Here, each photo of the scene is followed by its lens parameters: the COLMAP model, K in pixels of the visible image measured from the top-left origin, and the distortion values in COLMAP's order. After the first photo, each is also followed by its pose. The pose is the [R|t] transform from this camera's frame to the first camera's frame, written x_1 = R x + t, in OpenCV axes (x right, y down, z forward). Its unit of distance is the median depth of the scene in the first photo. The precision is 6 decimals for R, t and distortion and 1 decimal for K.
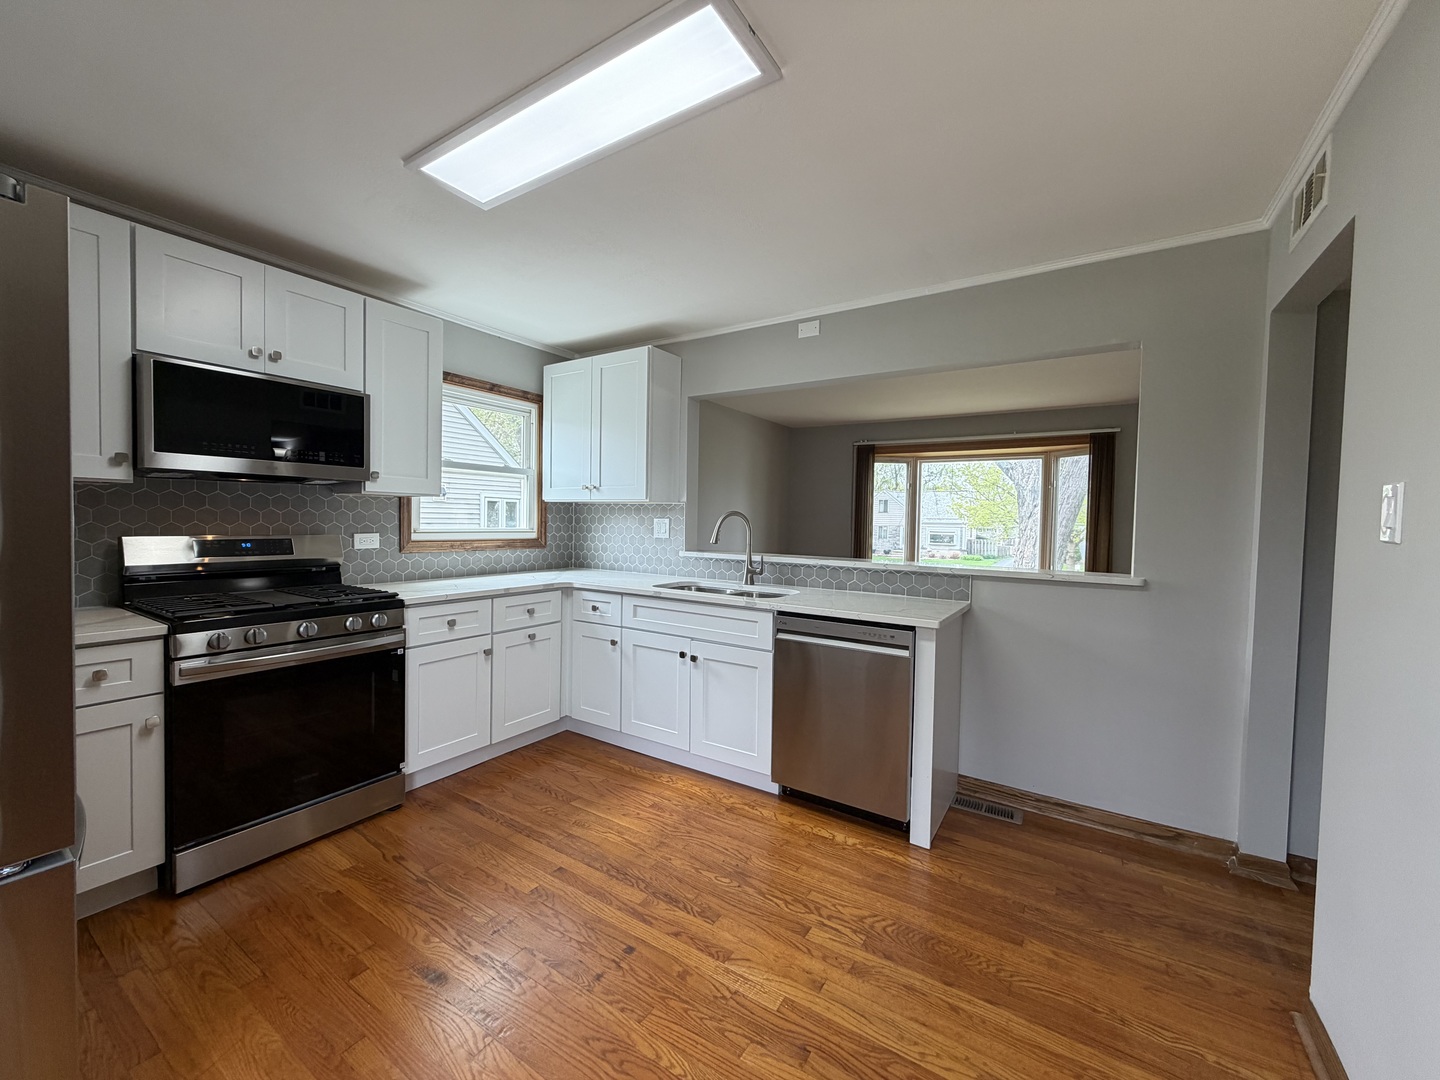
lens RADIAL K [[580.0, 0, 717.6], [0, 580.0, 536.3], [0, 0, 1]] dist [-0.001259, 0.001114]
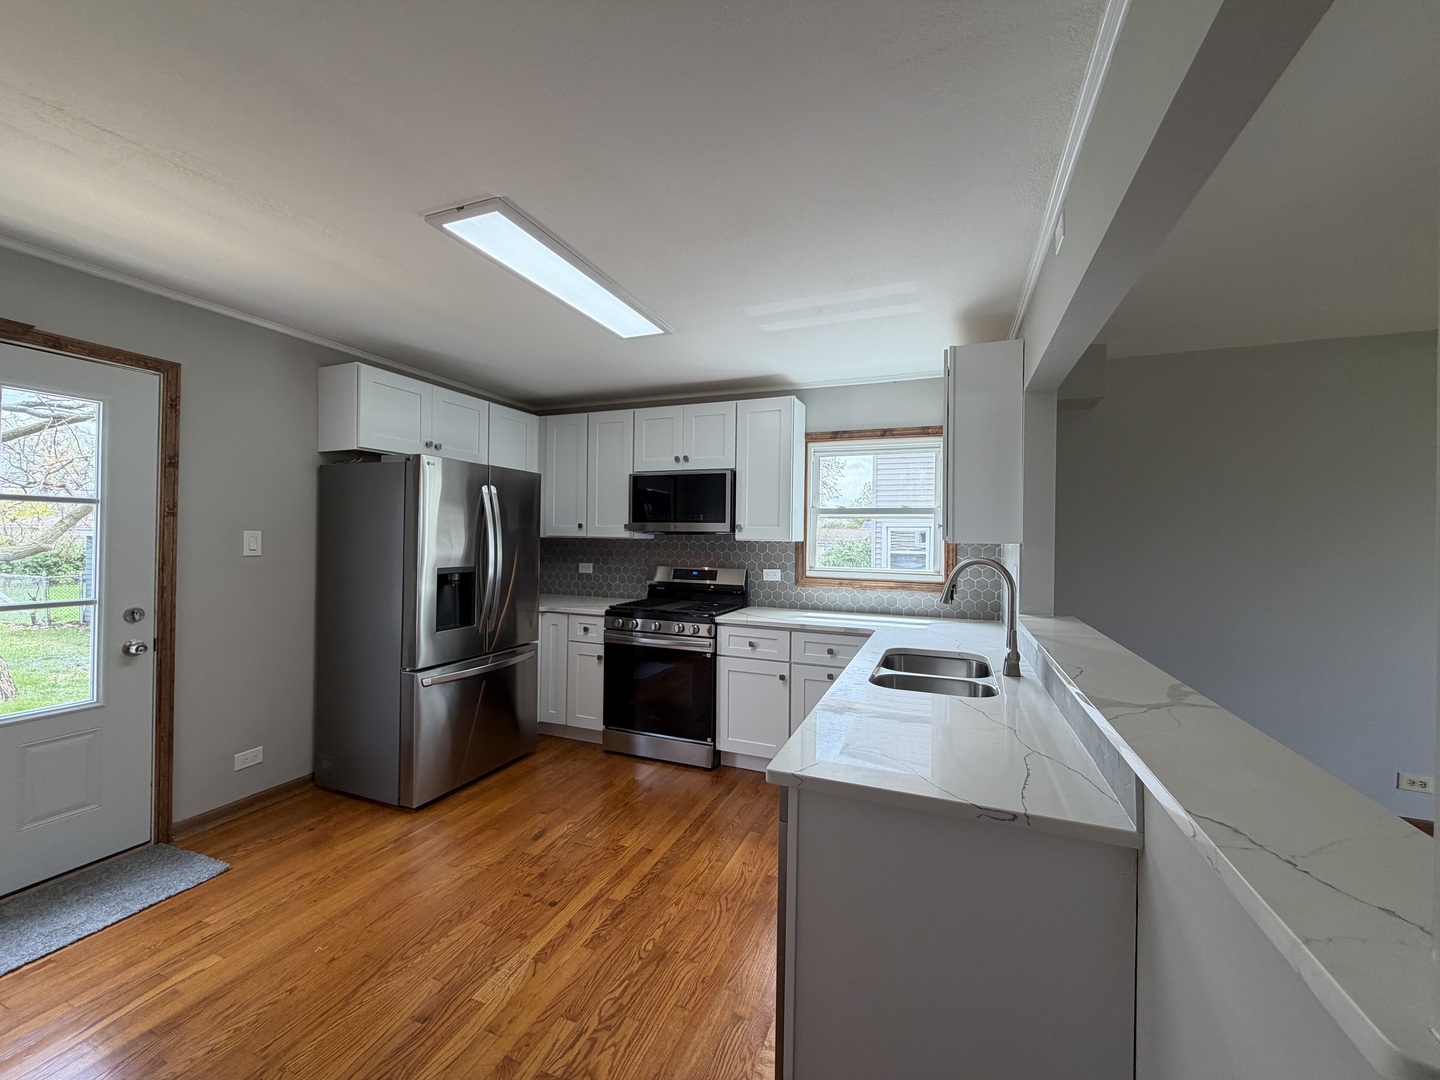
lens RADIAL K [[580.0, 0, 720.2], [0, 580.0, 539.7], [0, 0, 1]] dist [-0.001259, 0.001114]
pose [[0.190230, -0.006249, -0.981720, 0.852495], [-0.038173, 0.999176, -0.013756, -0.061798], [0.980997, 0.040092, 0.189835, 0.786152]]
